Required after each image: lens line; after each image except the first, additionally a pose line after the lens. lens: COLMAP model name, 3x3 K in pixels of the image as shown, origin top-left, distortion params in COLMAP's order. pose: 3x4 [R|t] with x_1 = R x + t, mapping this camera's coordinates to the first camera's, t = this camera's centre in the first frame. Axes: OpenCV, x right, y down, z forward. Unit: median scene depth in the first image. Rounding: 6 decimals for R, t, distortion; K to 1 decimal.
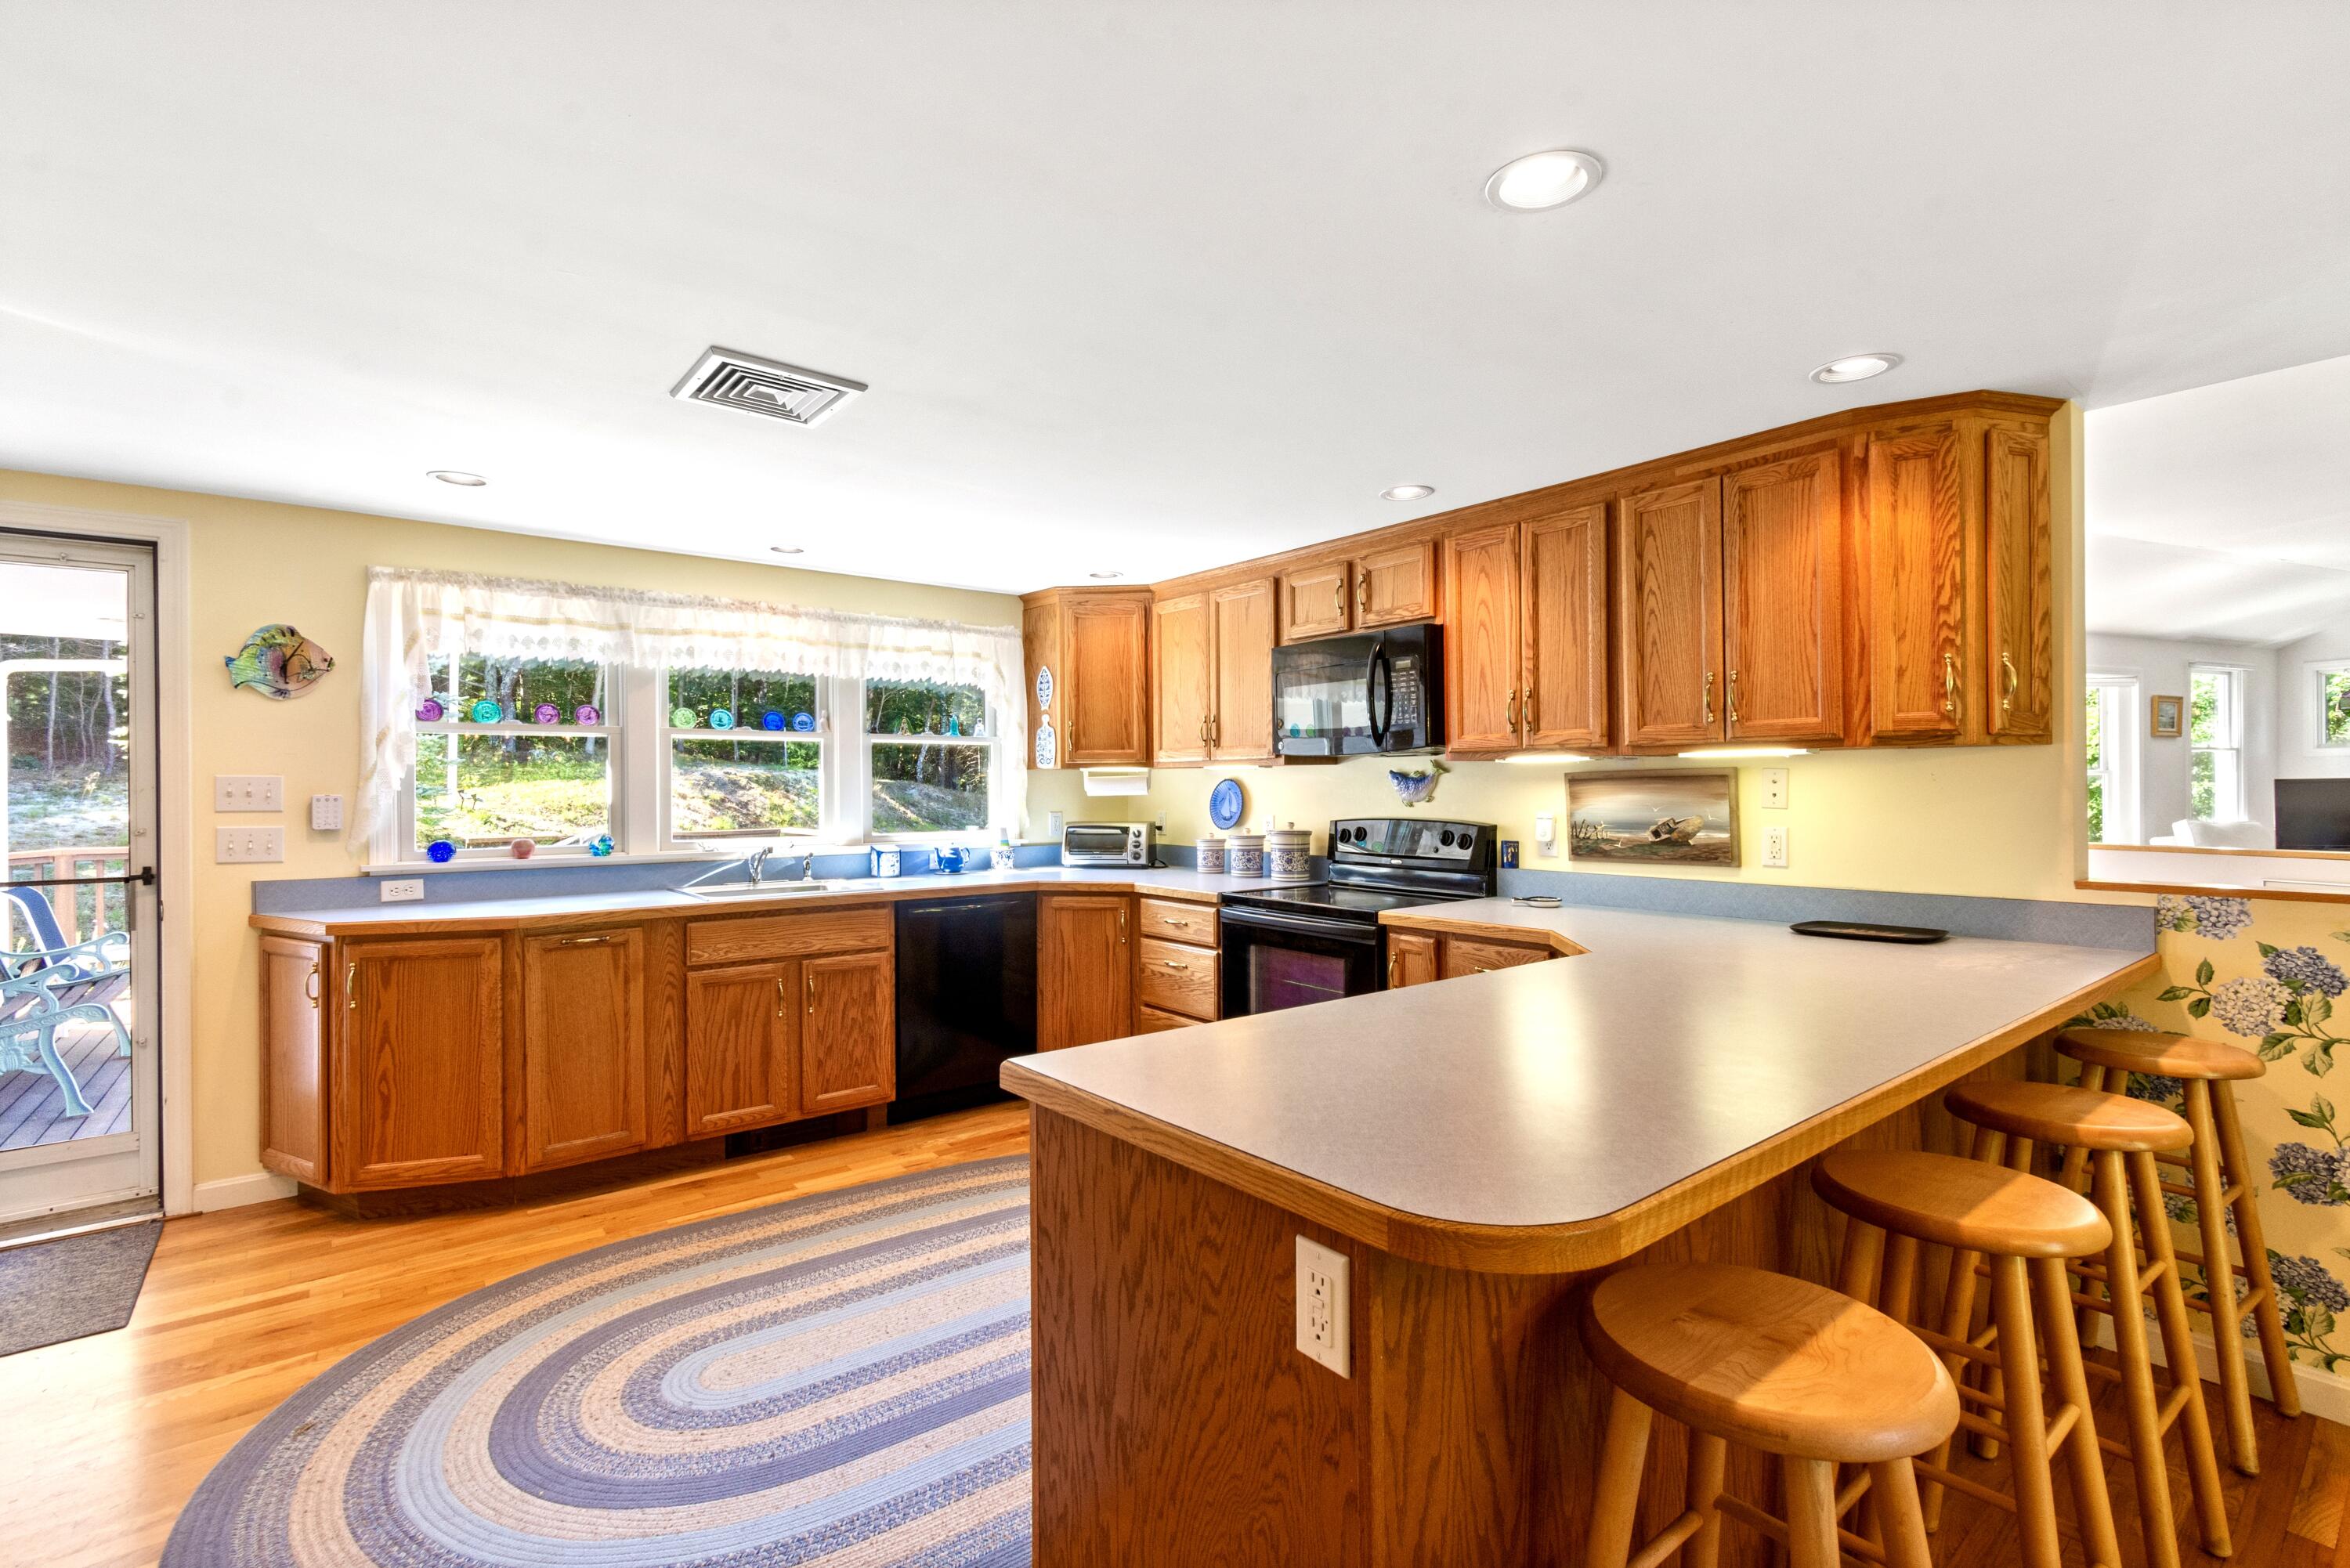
lens RADIAL K [[1051.5, 0, 1182.0], [0, 1051.5, 784.5], [0, 0, 1]] dist [0.000436, -0.000470]
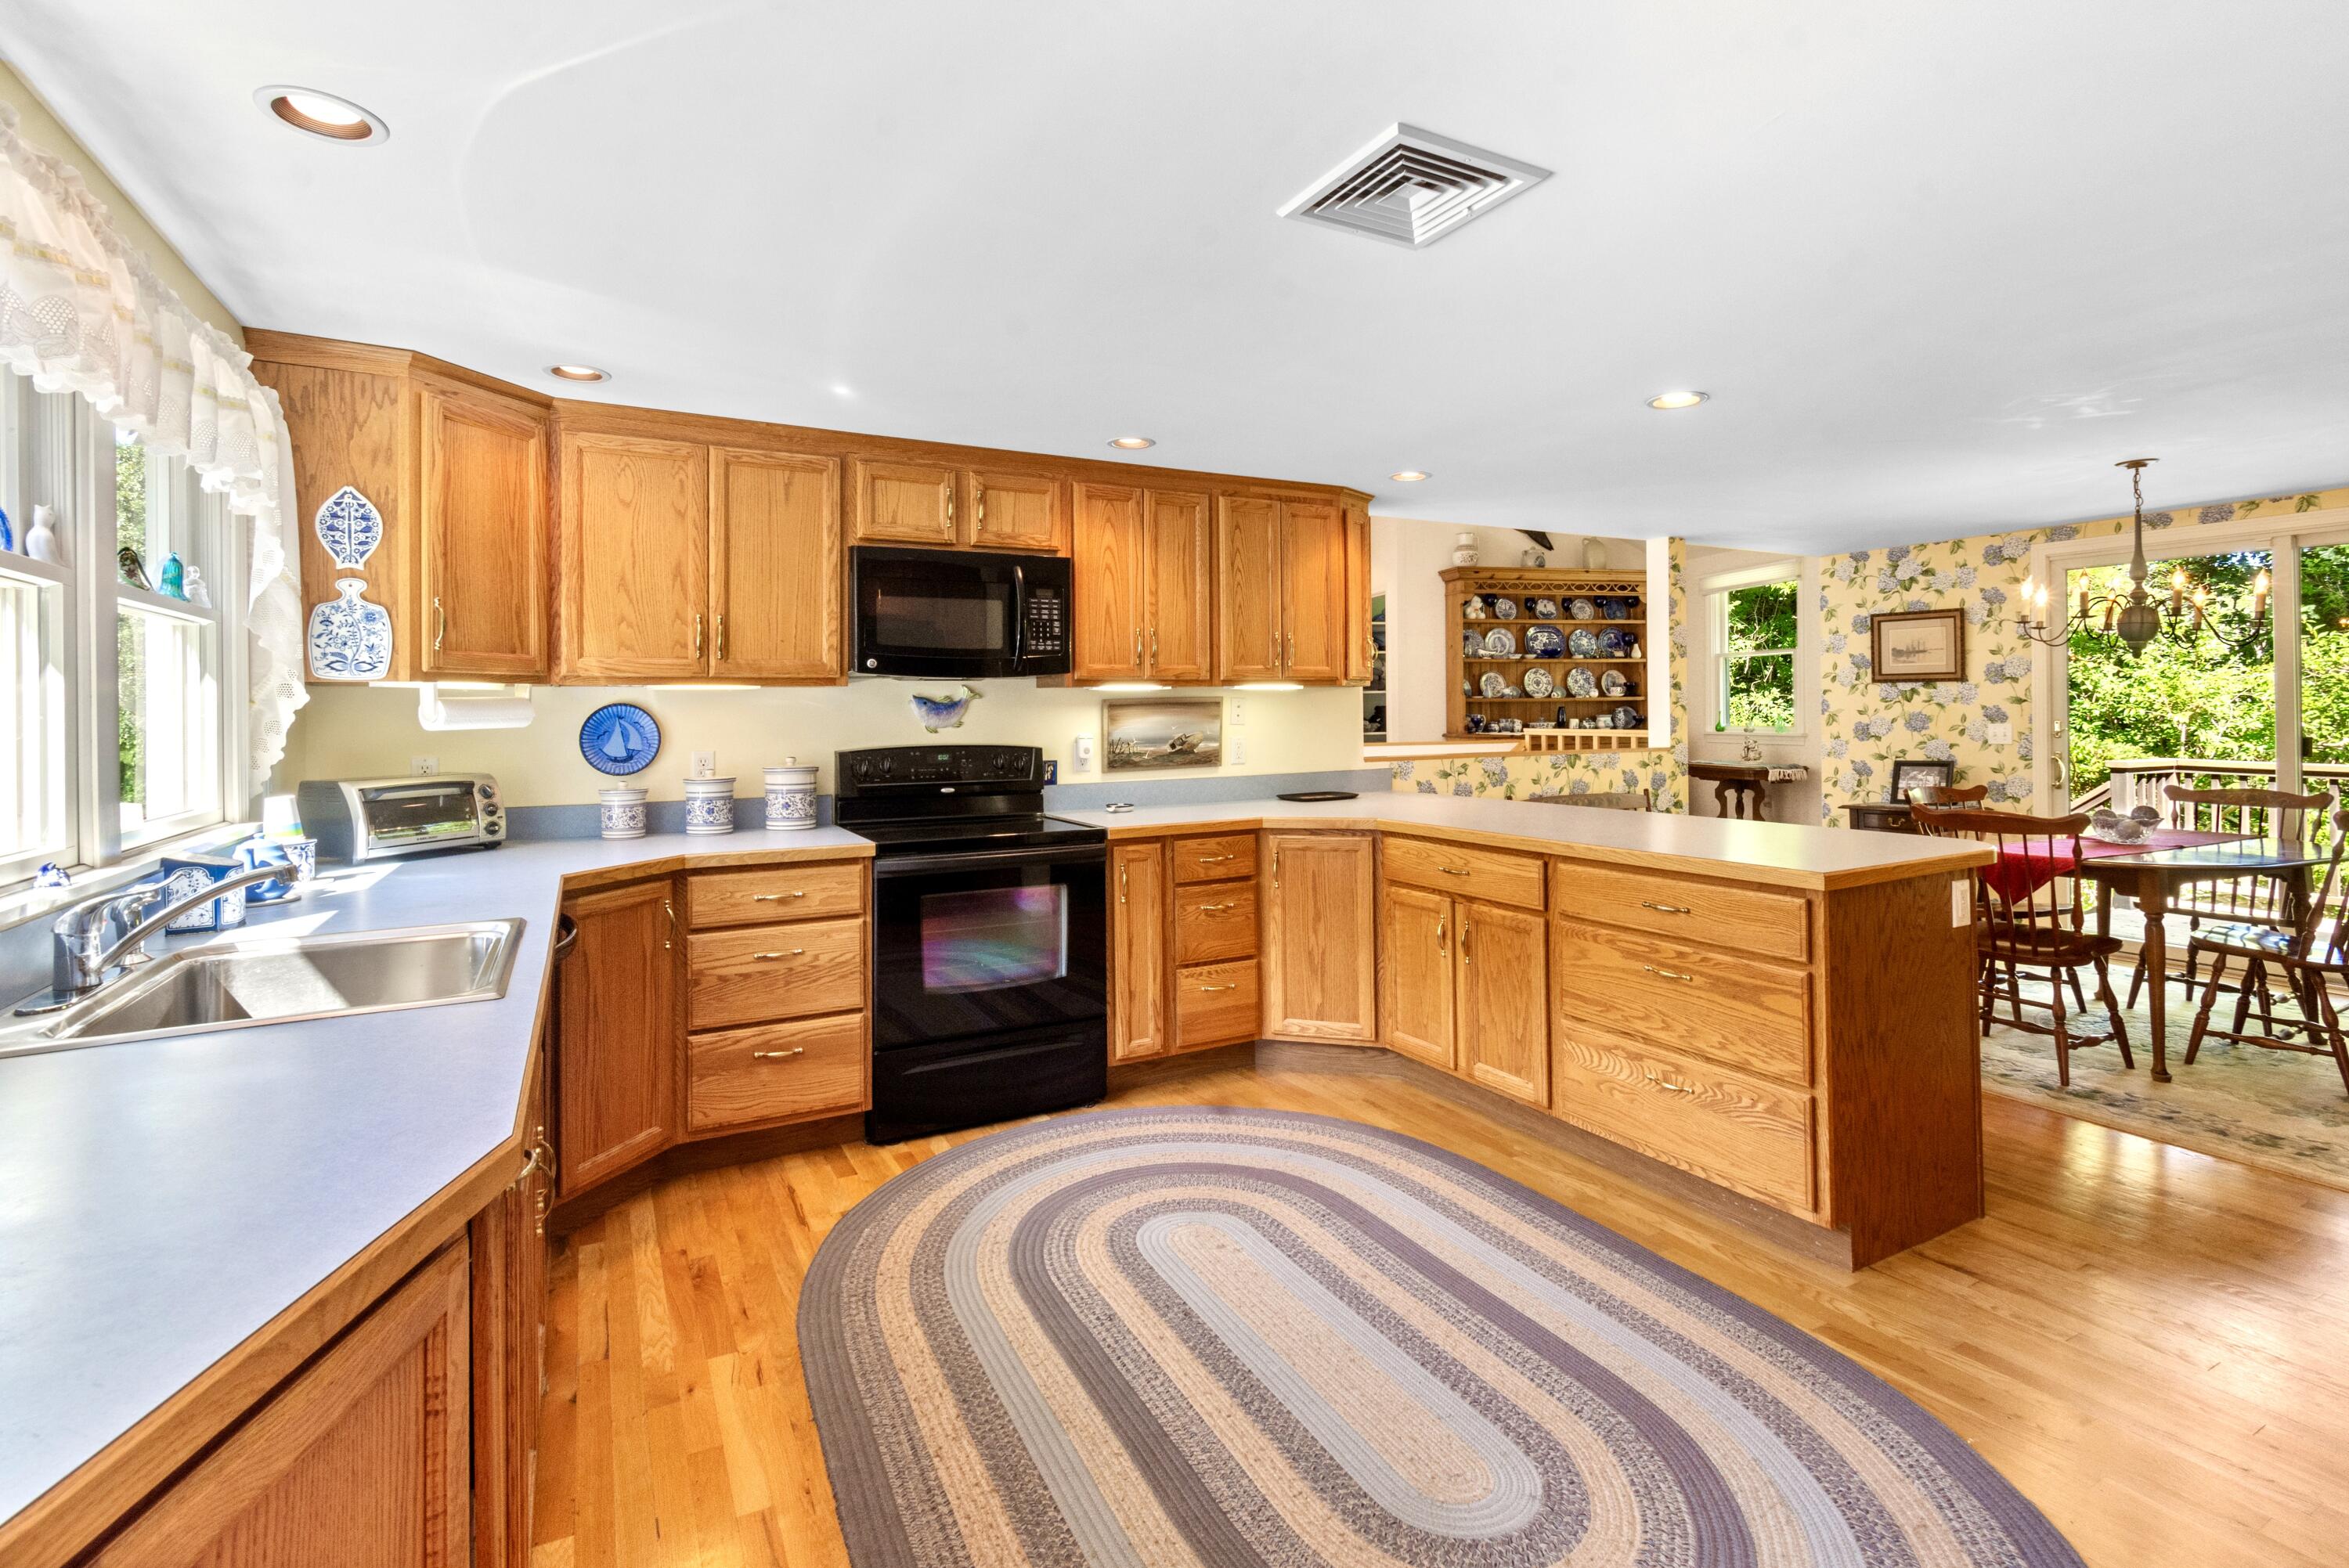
lens RADIAL K [[1077.1, 0, 1160.4], [0, 1077.1, 707.2], [0, 0, 1]] dist [0.002445, -0.000125]
pose [[0.191940, 0.006283, 0.981387, -0.828277], [0.007888, 0.999937, -0.007945, 0.008140], [-0.981375, 0.009266, 0.191878, 0.708649]]
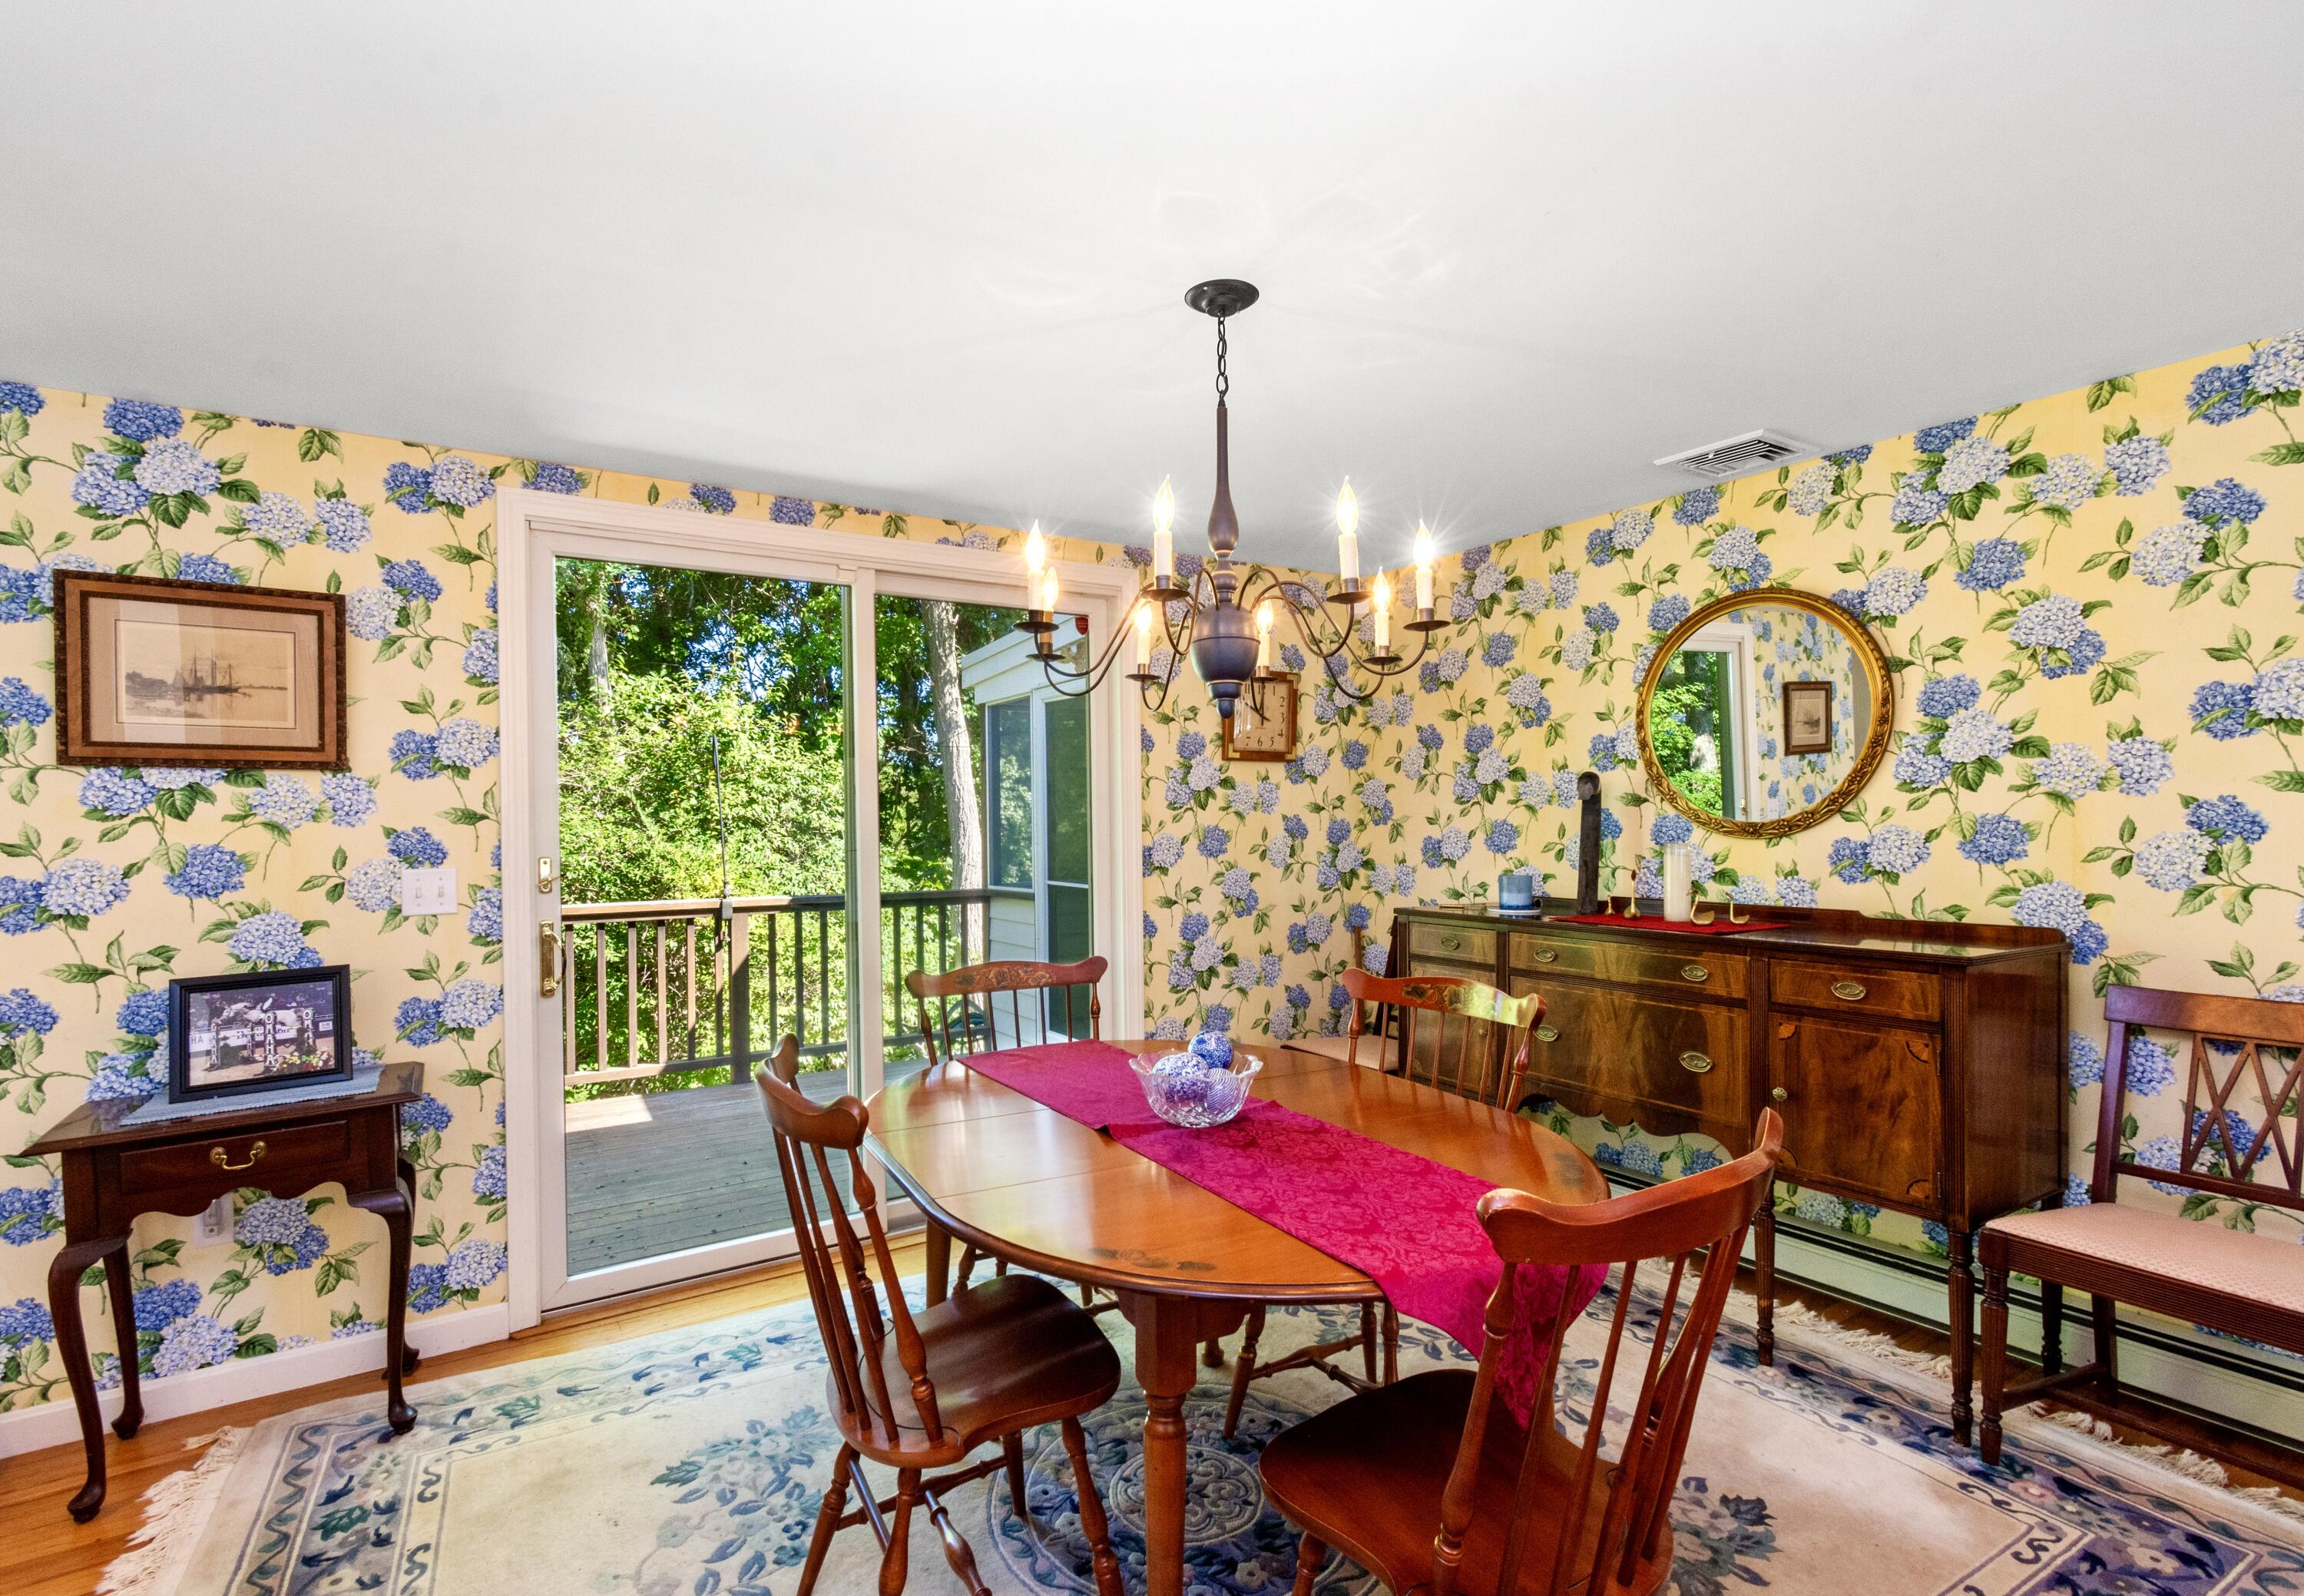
lens RADIAL K [[1083.5, 0, 1125.5], [0, 1083.5, 824.9], [0, 0, 1]] dist [-0.000239, -0.000502]
pose [[-0.993531, 0.015369, 0.112516, 0.517202], [0.015961, 0.999863, 0.004363, 0.004719], [-0.112433, 0.006131, -0.993640, 0.438532]]
